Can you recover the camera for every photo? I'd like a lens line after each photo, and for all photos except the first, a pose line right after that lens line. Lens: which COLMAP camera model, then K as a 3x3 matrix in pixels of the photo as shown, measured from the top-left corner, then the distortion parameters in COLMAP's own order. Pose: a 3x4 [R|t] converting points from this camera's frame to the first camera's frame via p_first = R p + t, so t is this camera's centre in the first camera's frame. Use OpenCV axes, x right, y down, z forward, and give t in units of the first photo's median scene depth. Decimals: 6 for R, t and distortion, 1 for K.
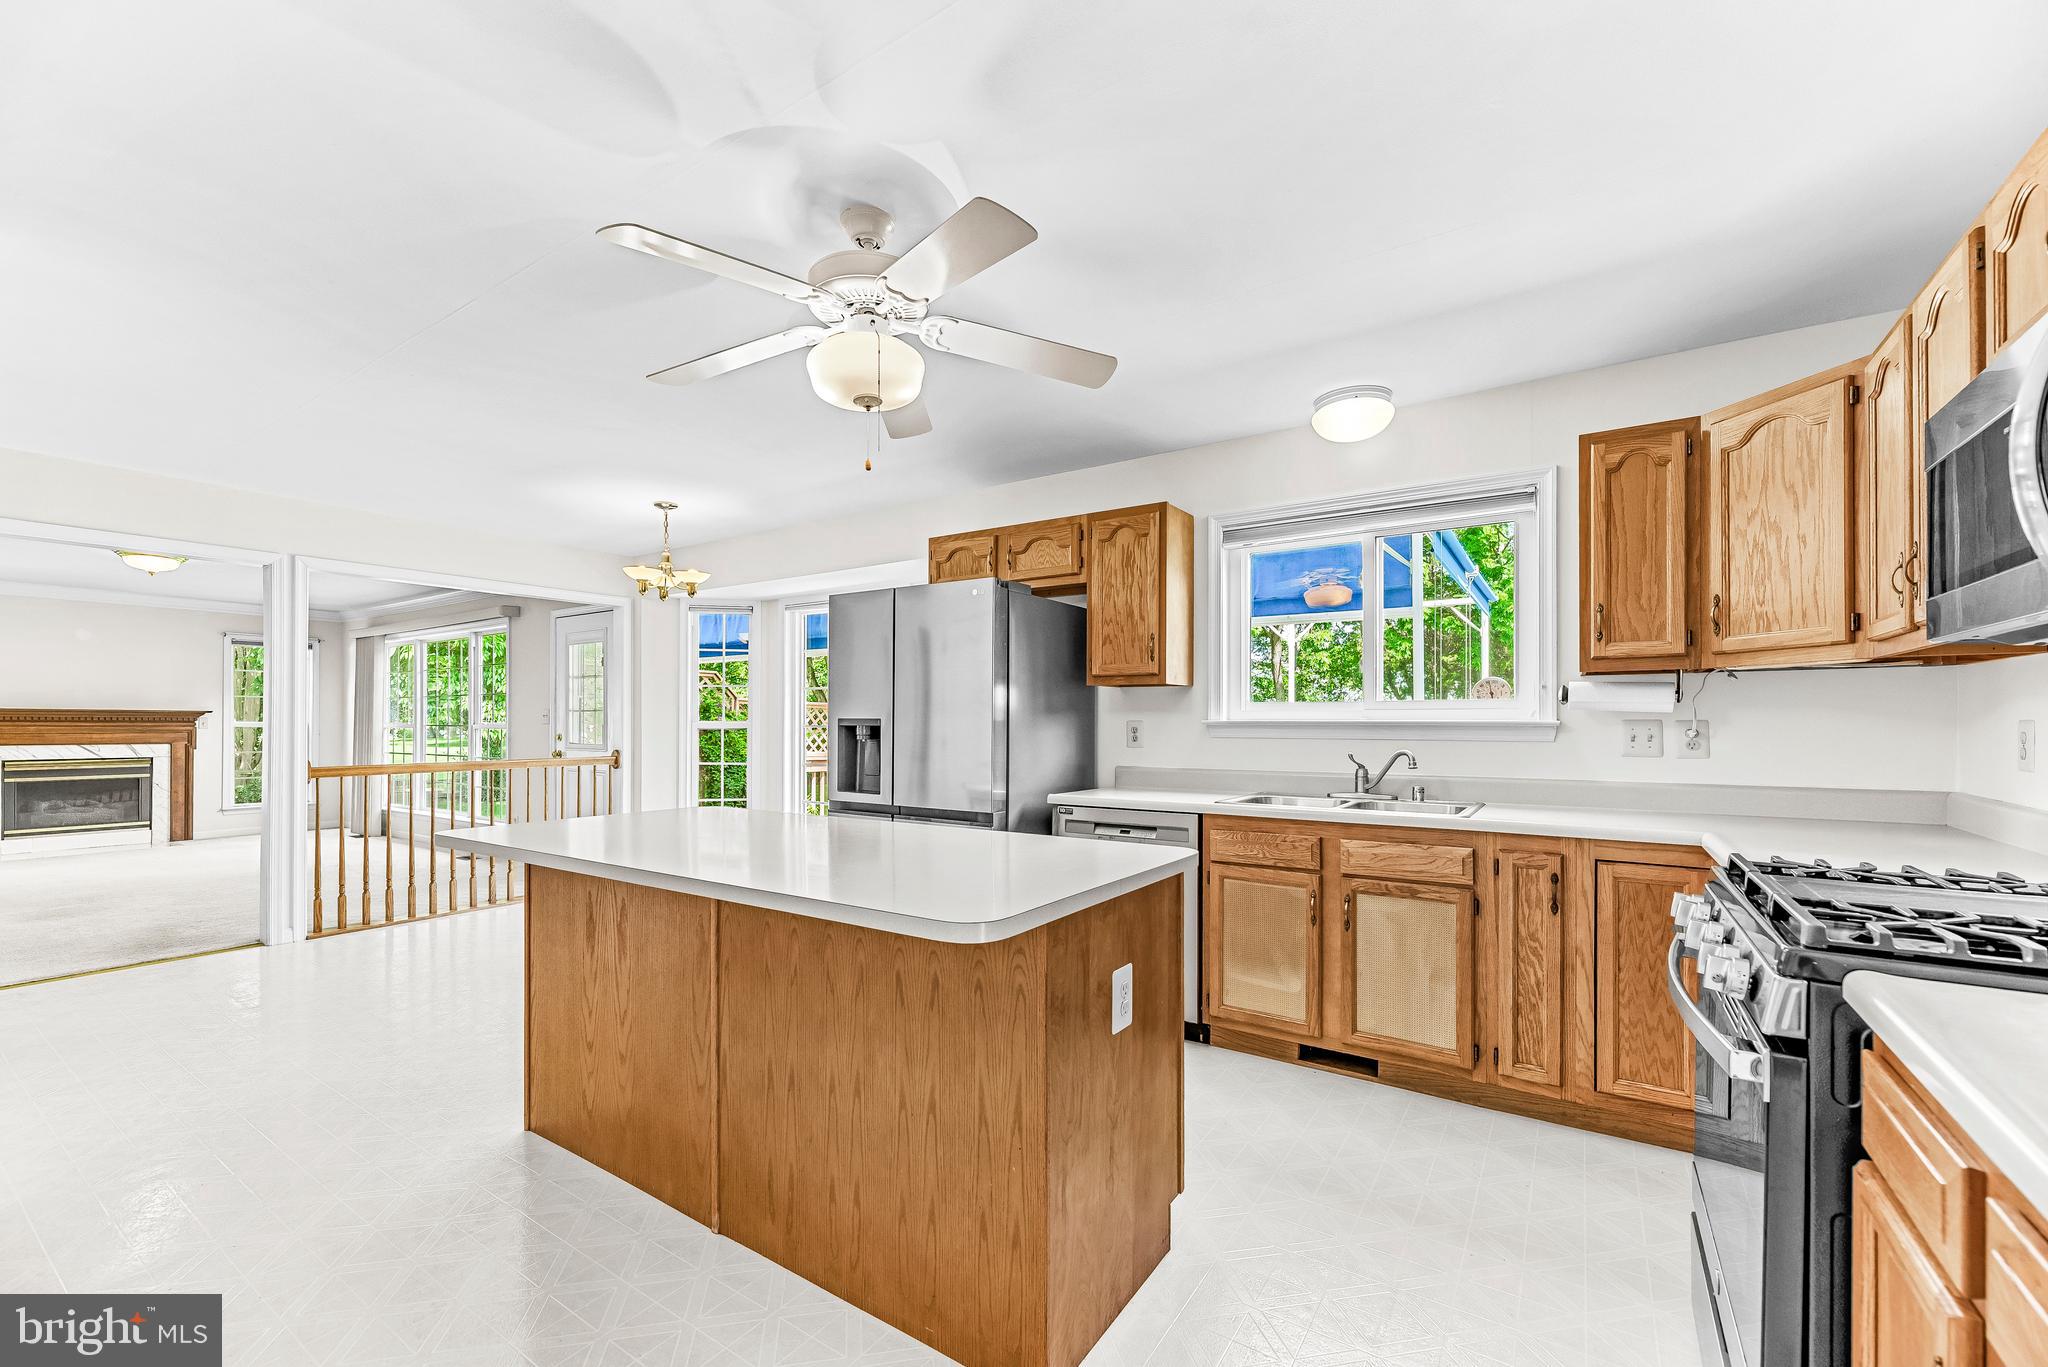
lens RADIAL K [[827.6, 0, 1032.4], [0, 827.6, 723.1], [0, 0, 1]] dist [-0.003169, 0.000129]
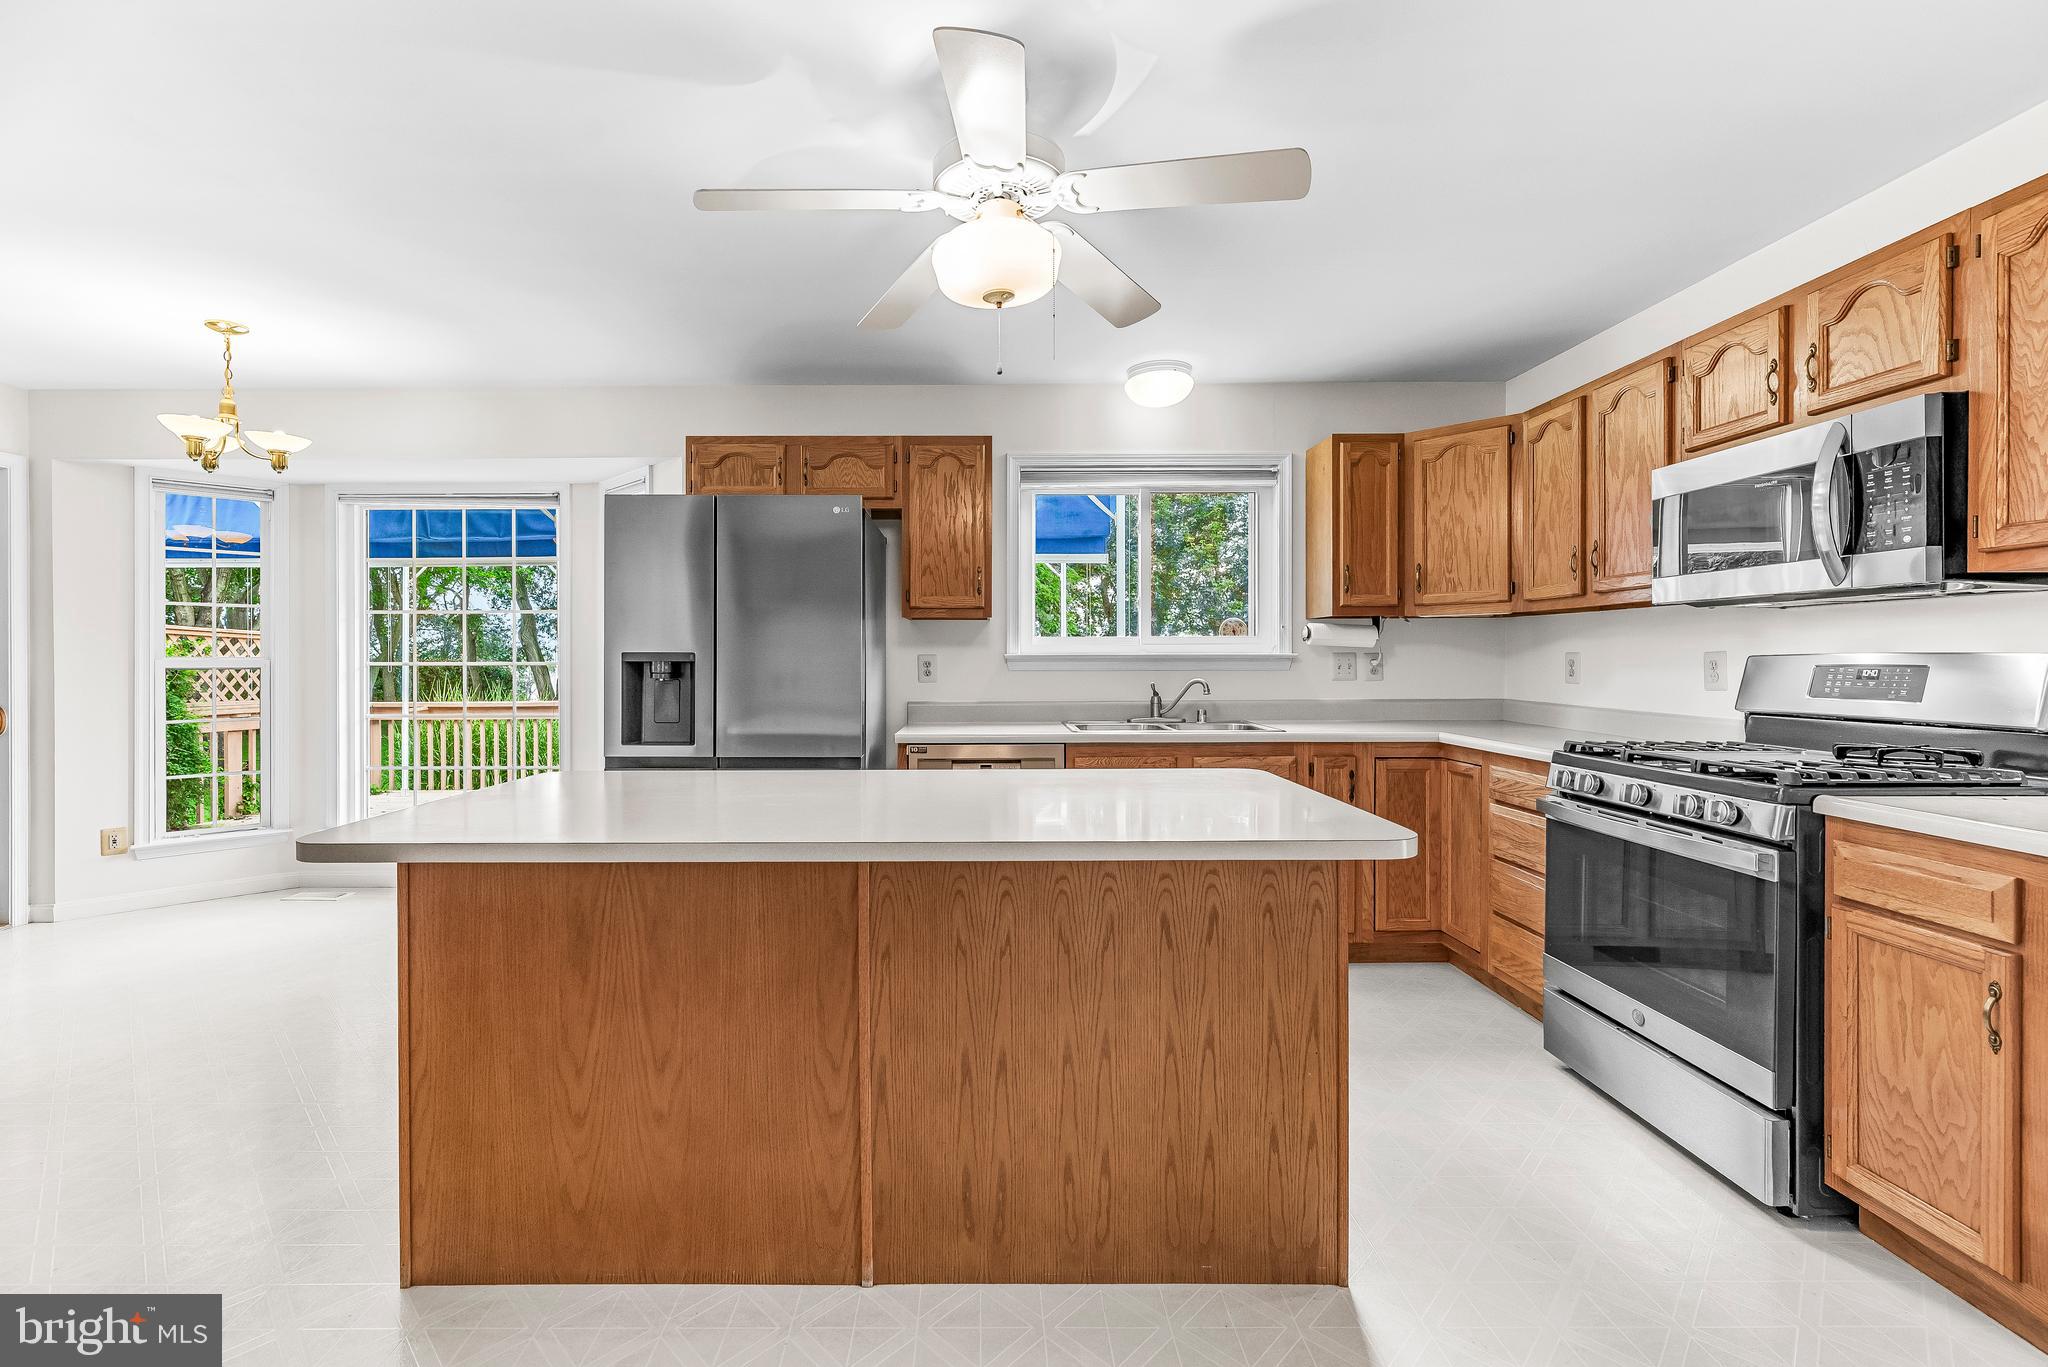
lens RADIAL K [[827.6, 0, 999.7], [0, 827.6, 673.4], [0, 0, 1]] dist [-0.003169, 0.000129]
pose [[0.832420, -0.014151, 0.553964, -0.410491], [0.003955, 0.999800, 0.019596, 0.001873], [-0.554131, -0.014121, 0.832310, 0.152564]]
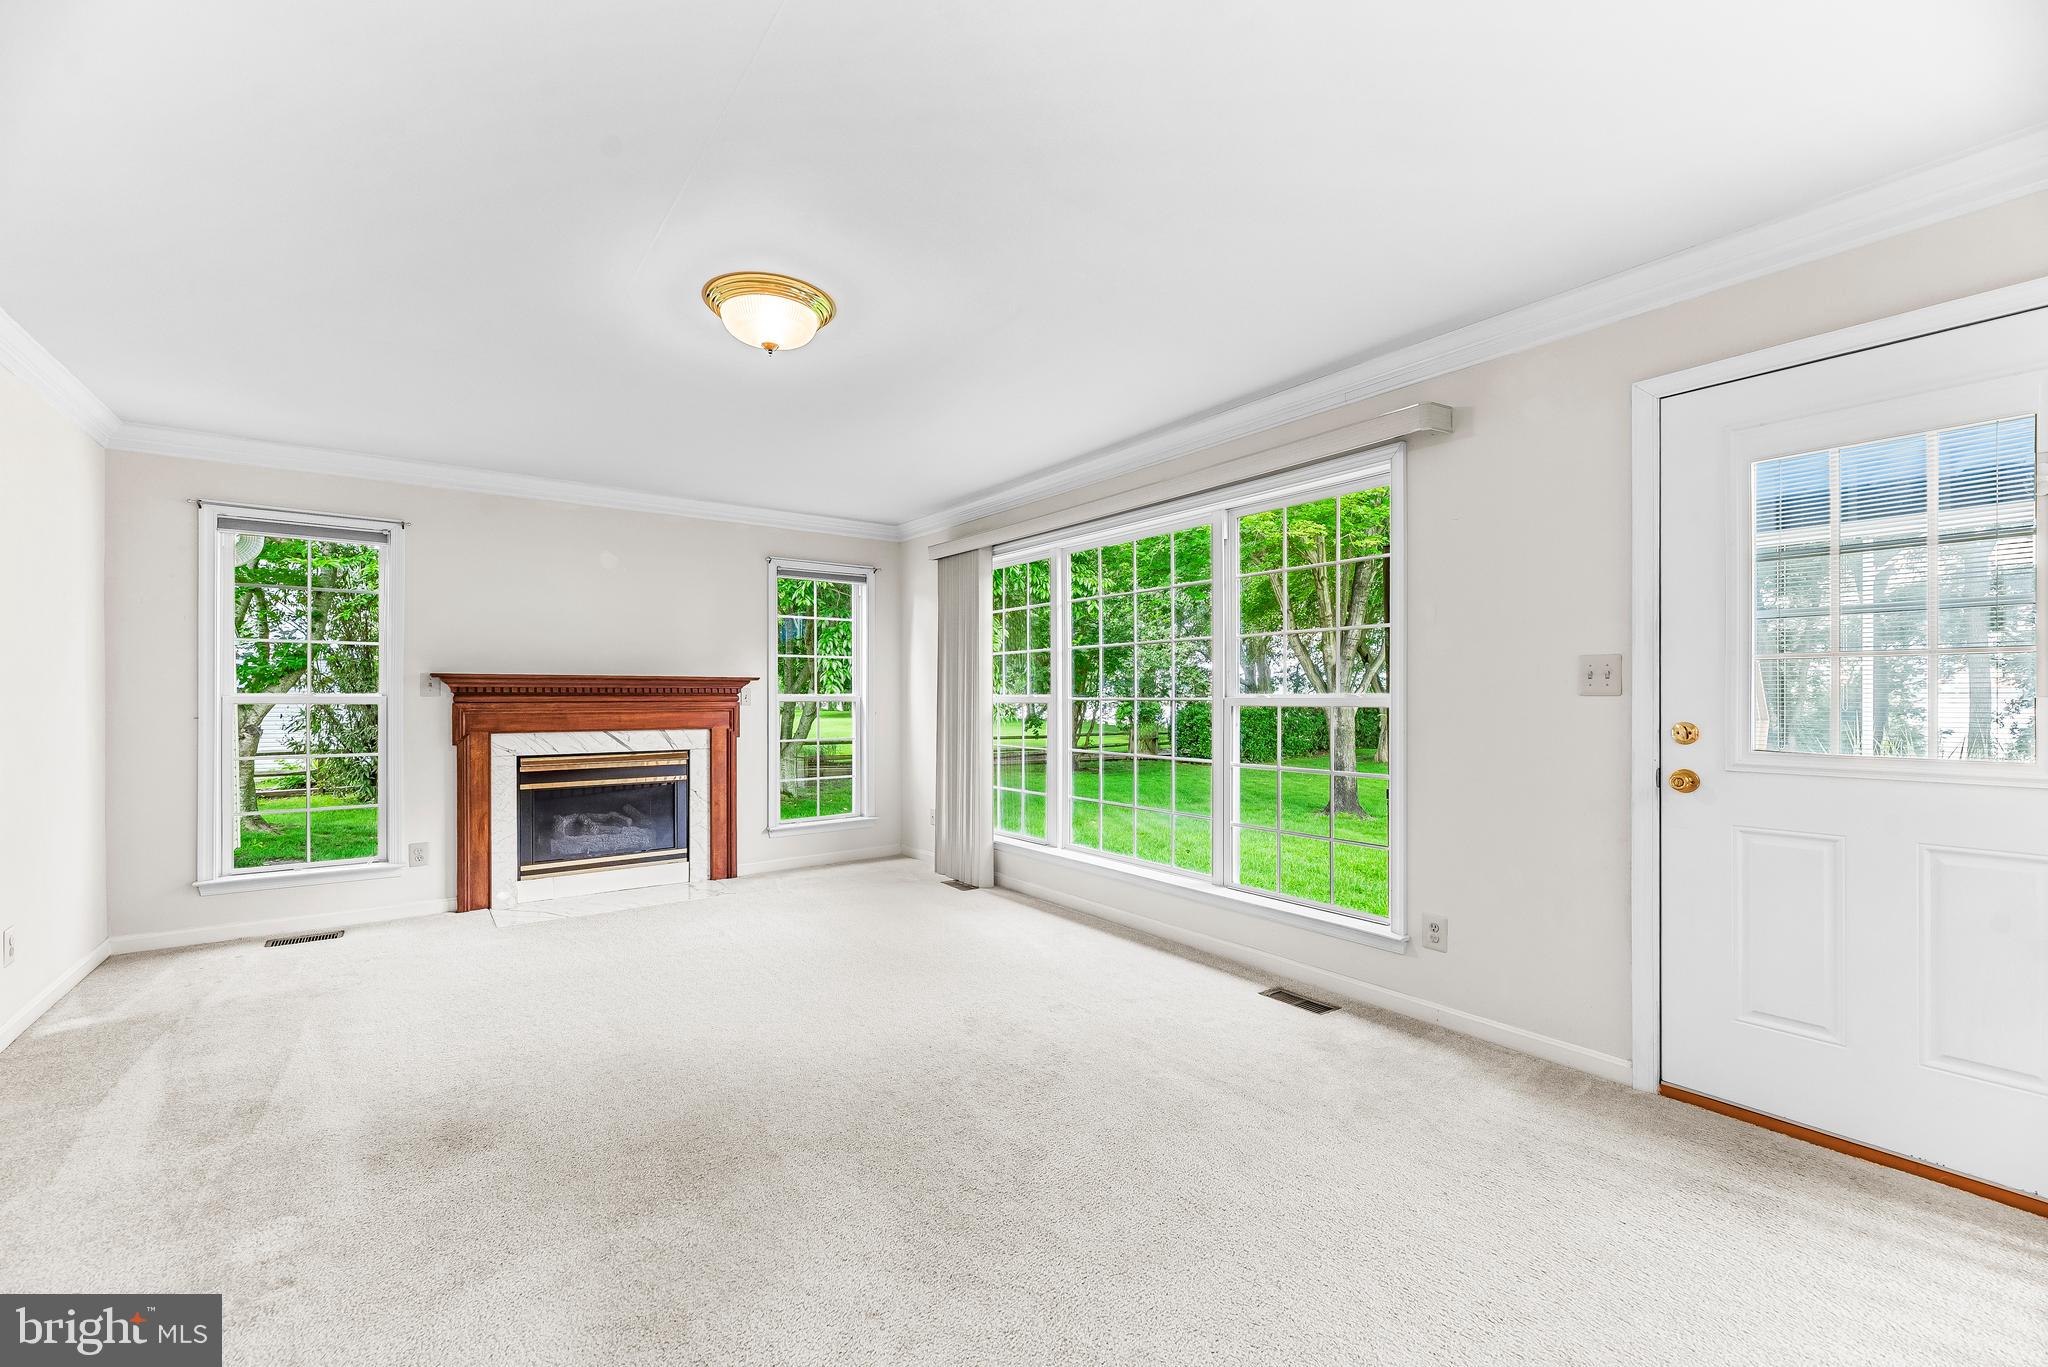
lens RADIAL K [[827.6, 0, 1016.5], [0, 827.6, 700.6], [0, 0, 1]] dist [-0.003169, 0.000129]
pose [[0.938445, -0.002309, -0.345420, -1.451214], [0.005026, 0.999963, 0.006970, -0.000551], [0.345391, -0.008277, 0.938422, 1.159551]]
